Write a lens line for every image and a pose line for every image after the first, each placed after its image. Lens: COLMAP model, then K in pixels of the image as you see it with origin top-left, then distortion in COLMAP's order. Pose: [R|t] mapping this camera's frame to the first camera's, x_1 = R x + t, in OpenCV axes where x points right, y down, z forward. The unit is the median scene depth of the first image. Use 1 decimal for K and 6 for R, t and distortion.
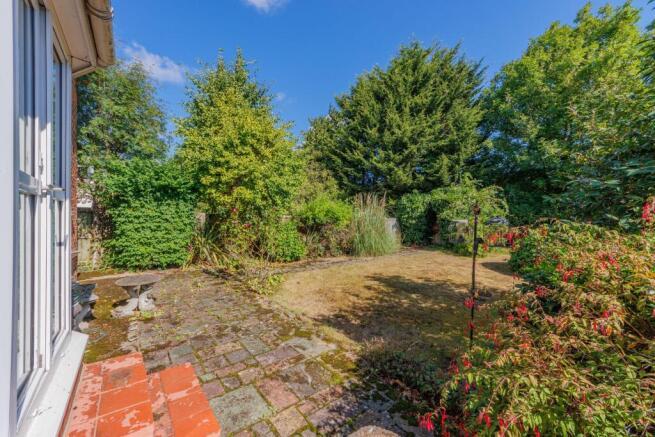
lens RADIAL K [[257.2, 0, 336.1], [0, 257.2, 219.4], [0, 0, 1]] dist [-0.001158, -0.000601]
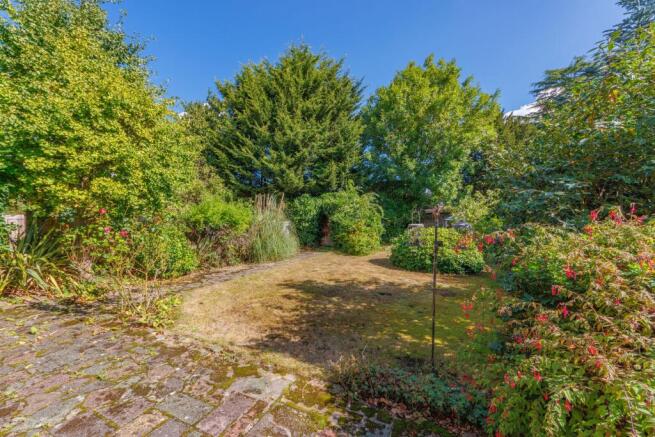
lens RADIAL K [[253.7, 0, 327.3], [0, 253.7, 229.3], [0, 0, 1]] dist [-0.000488, -0.000649]
pose [[0.897203, -0.019515, 0.441187, -0.095501], [0.006511, 0.999499, 0.030971, -0.003584], [-0.441570, -0.024915, 0.896881, 0.082643]]
